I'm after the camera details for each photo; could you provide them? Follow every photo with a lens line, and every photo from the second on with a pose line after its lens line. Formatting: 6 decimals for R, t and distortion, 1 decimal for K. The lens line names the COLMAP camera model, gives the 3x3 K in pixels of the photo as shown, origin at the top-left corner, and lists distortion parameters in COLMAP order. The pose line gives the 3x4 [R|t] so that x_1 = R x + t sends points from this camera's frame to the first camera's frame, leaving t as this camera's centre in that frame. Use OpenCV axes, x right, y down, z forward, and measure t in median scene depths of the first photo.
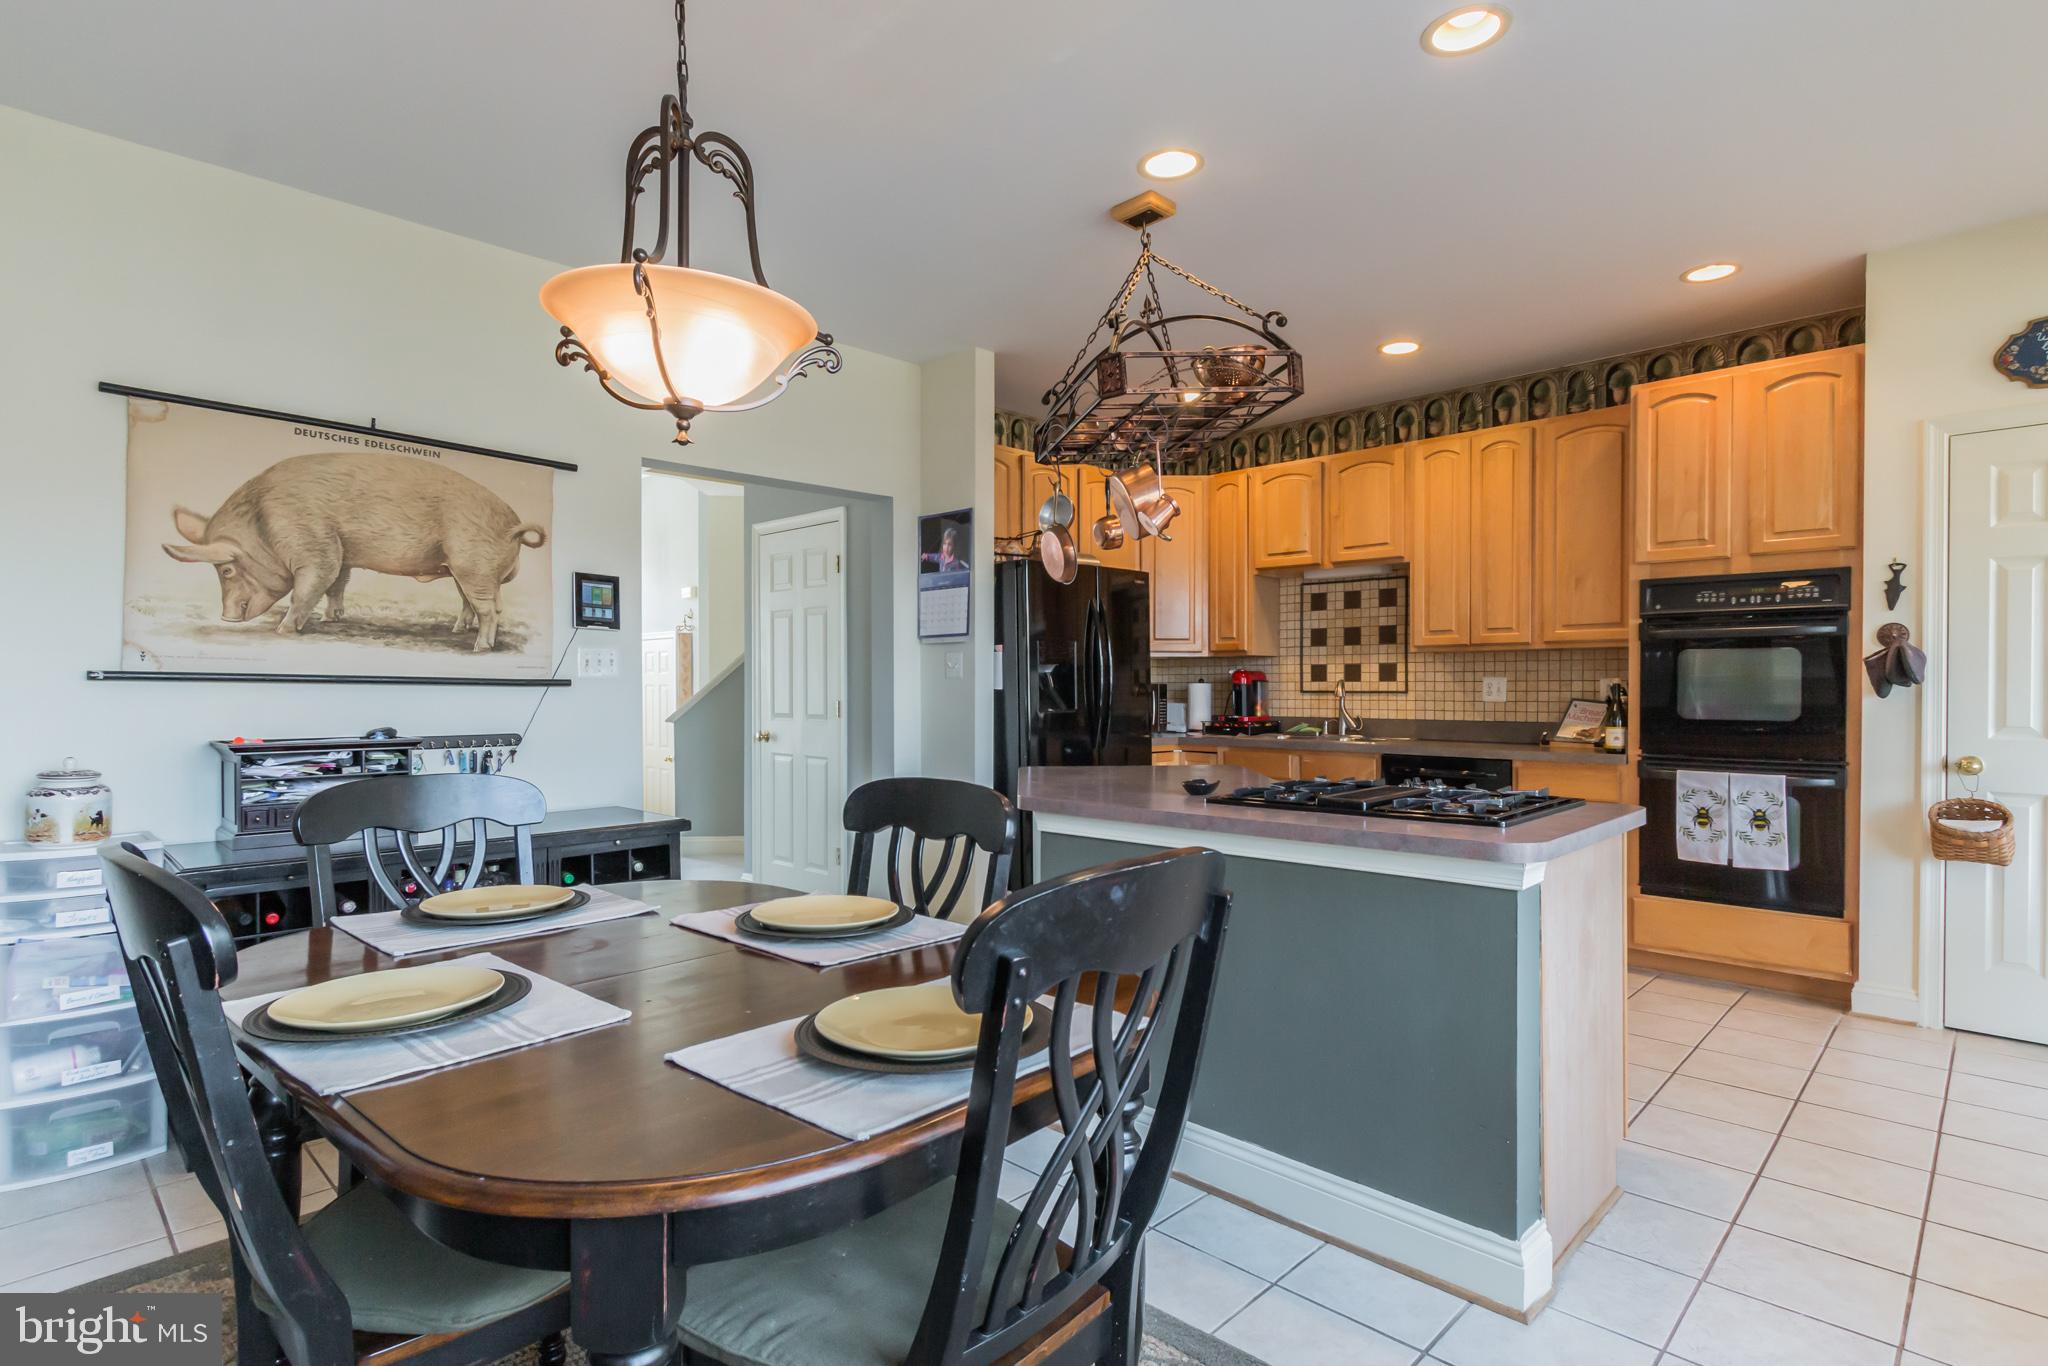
lens RADIAL K [[1035.6, 0, 1017.3], [0, 1035.6, 700.5], [0, 0, 1]] dist [0.001144, -0.000262]
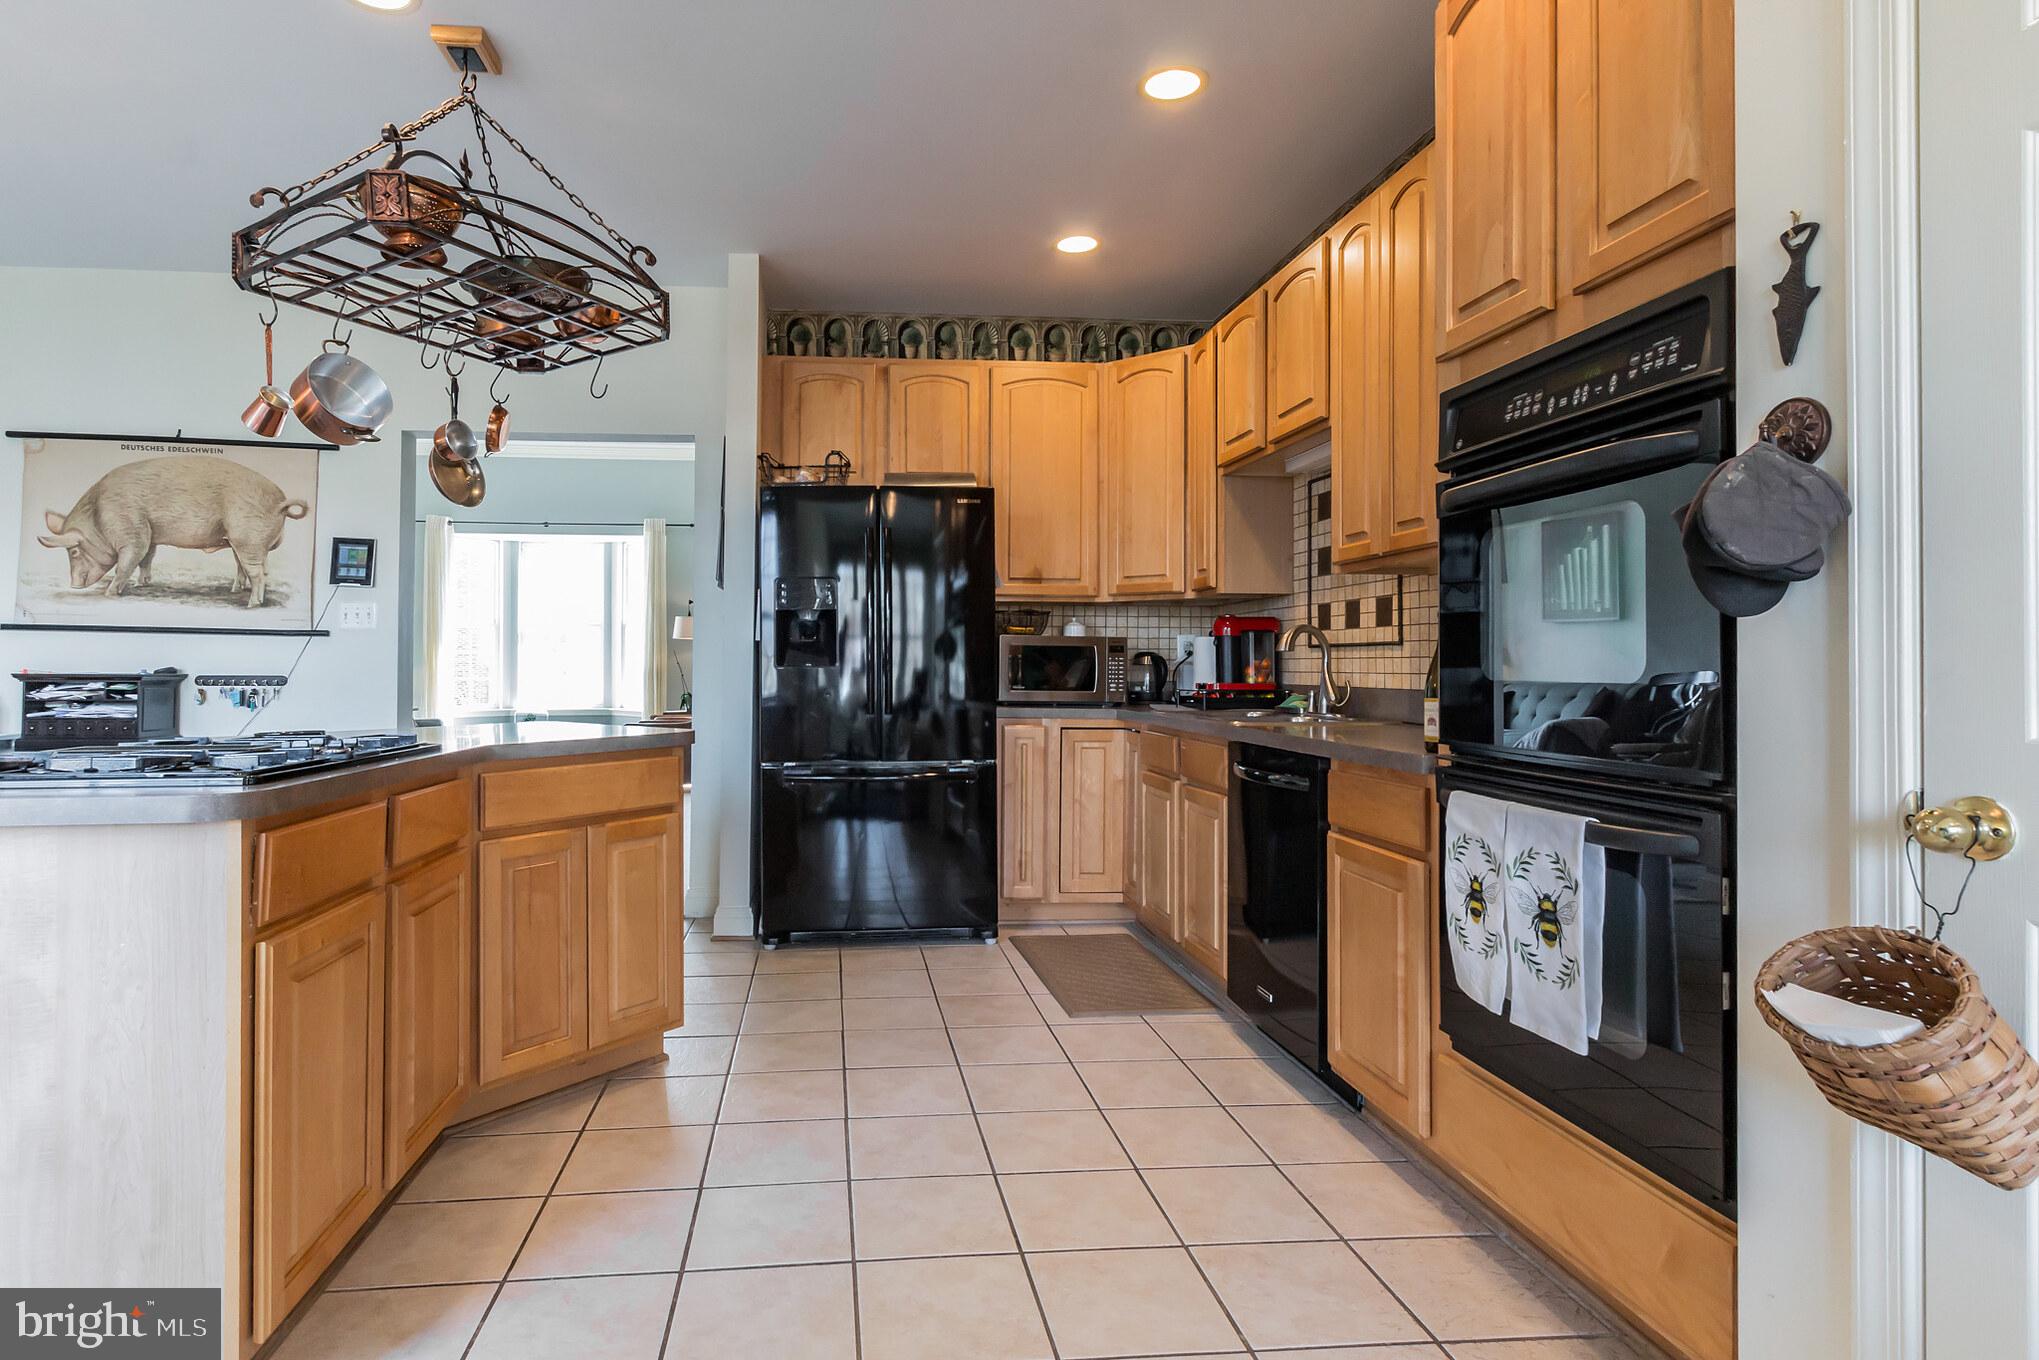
lens RADIAL K [[1065.1, 0, 909.1], [0, 1065.1, 656.9], [0, 0, 1]] dist [-0.000570, 0.000081]
pose [[0.755820, -0.001084, -0.654778, 0.760866], [-0.013745, 0.999752, -0.017521, 0.019301], [0.654635, 0.022243, 0.755618, 0.479132]]
